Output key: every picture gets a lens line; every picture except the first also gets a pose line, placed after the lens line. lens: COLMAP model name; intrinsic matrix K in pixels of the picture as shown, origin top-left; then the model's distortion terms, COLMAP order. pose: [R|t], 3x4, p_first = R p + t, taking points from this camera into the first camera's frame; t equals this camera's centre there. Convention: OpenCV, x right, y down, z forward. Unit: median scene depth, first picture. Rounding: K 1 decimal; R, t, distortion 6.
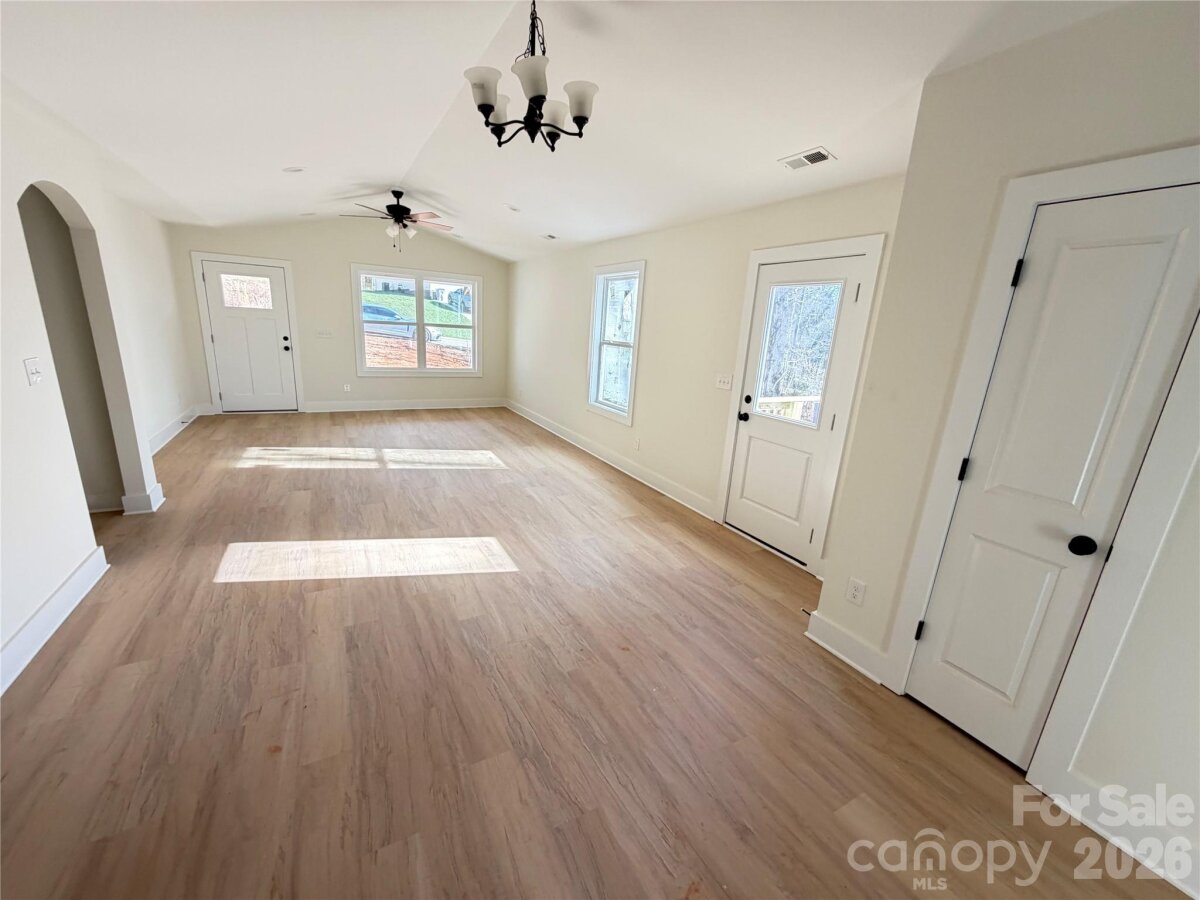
lens RADIAL K [[479.8, 0, 597.3], [0, 479.8, 452.4], [0, 0, 1]] dist [-0.001464, 0.000923]
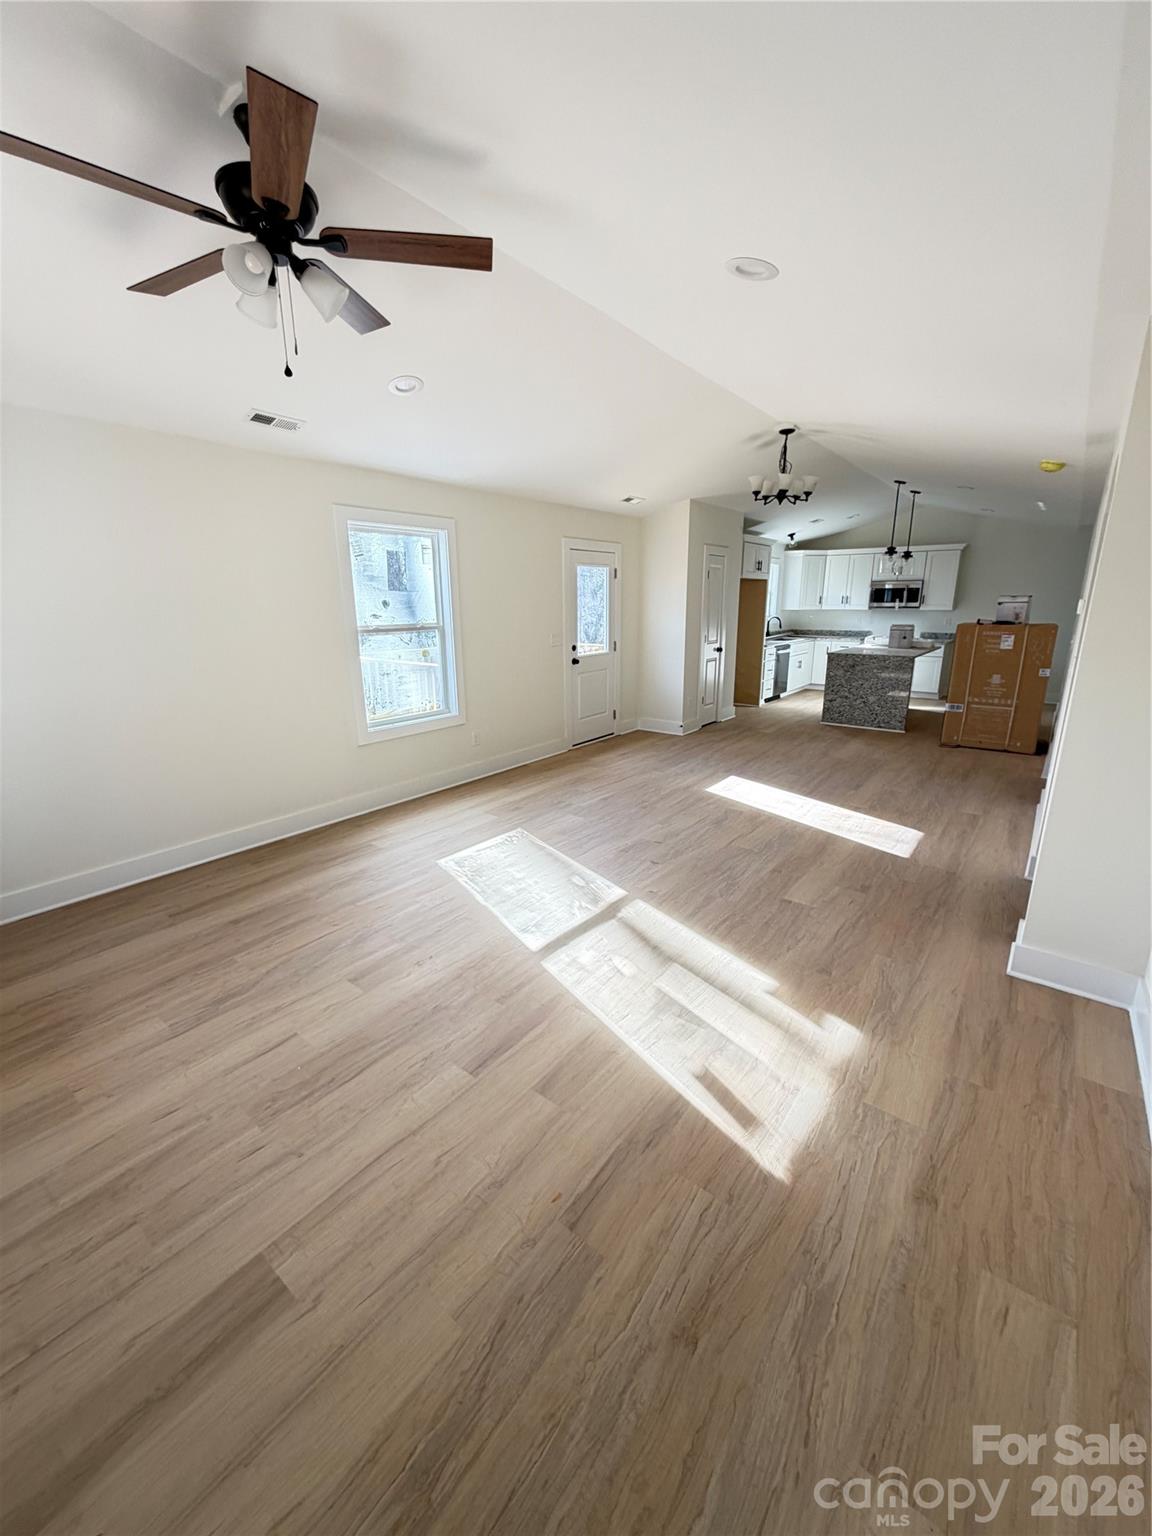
lens RADIAL K [[614.1, 0, 568.6], [0, 614.1, 763.8], [0, 0, 1]] dist [-0.001464, 0.000923]
pose [[-0.386953, -0.293336, 0.874198, -1.064222], [0.223928, 0.889778, 0.397683, -0.422225], [-0.894497, 0.349642, -0.278616, 1.325028]]
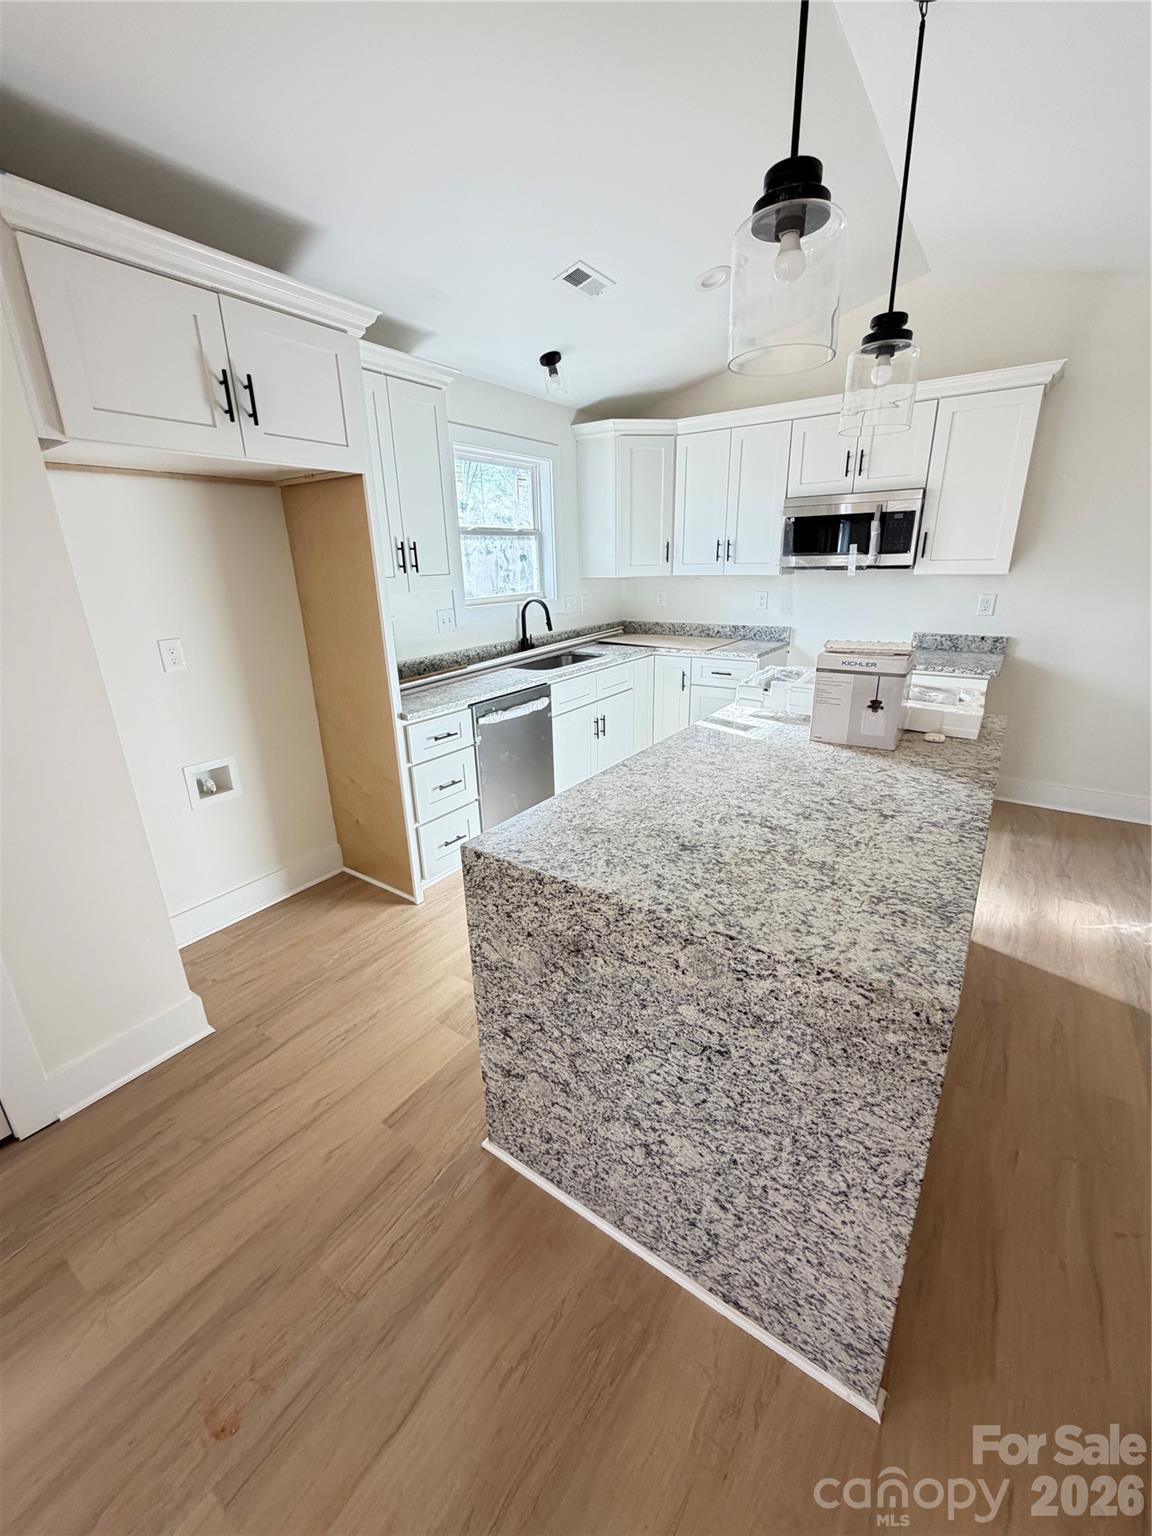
lens RADIAL K [[614.1, 0, 569.8], [0, 614.1, 768.5], [0, 0, 1]] dist [-0.001464, 0.000923]
pose [[-0.438482, -0.337589, 0.832927, -0.029378], [0.231572, 0.853041, 0.467648, -0.020976], [-0.868394, 0.397938, -0.295867, 0.128155]]
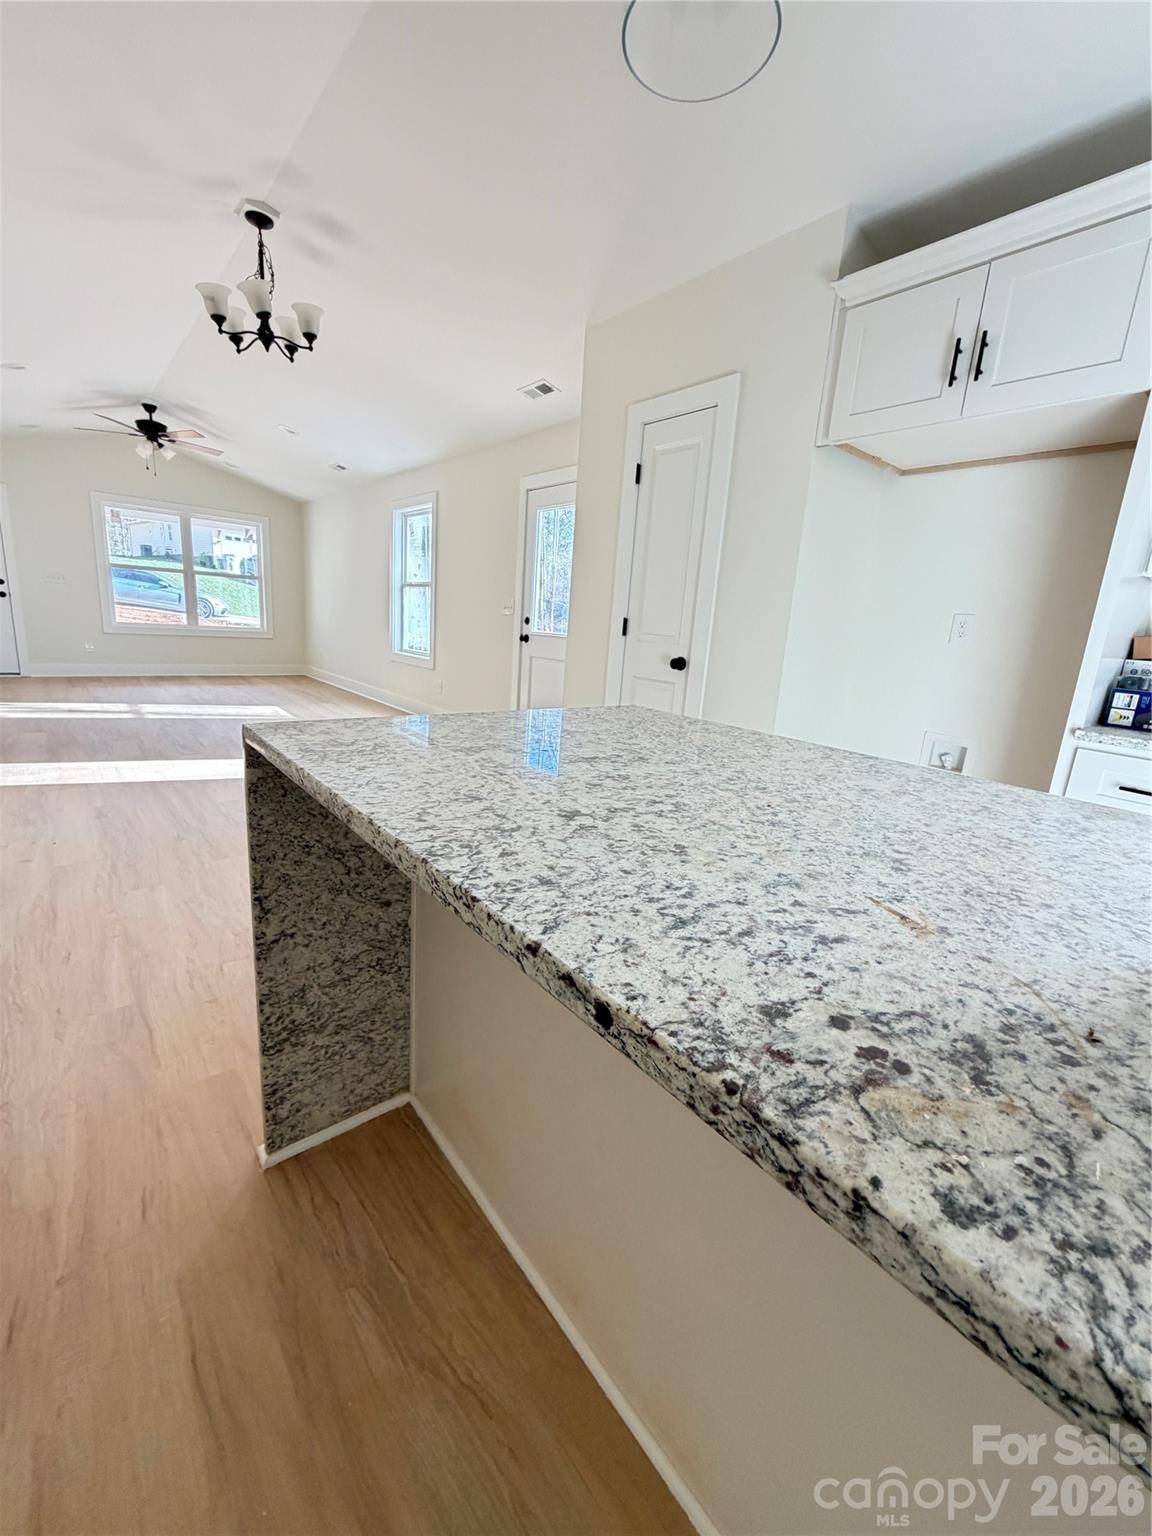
lens RADIAL K [[614.1, 0, 578.8], [0, 614.1, 762.7], [0, 0, 1]] dist [-0.001464, 0.000923]
pose [[0.981401, -0.038116, 0.188145, 0.133462], [0.041936, 0.998986, -0.016361, 0.182503], [-0.187330, 0.023947, 0.982005, -0.260117]]
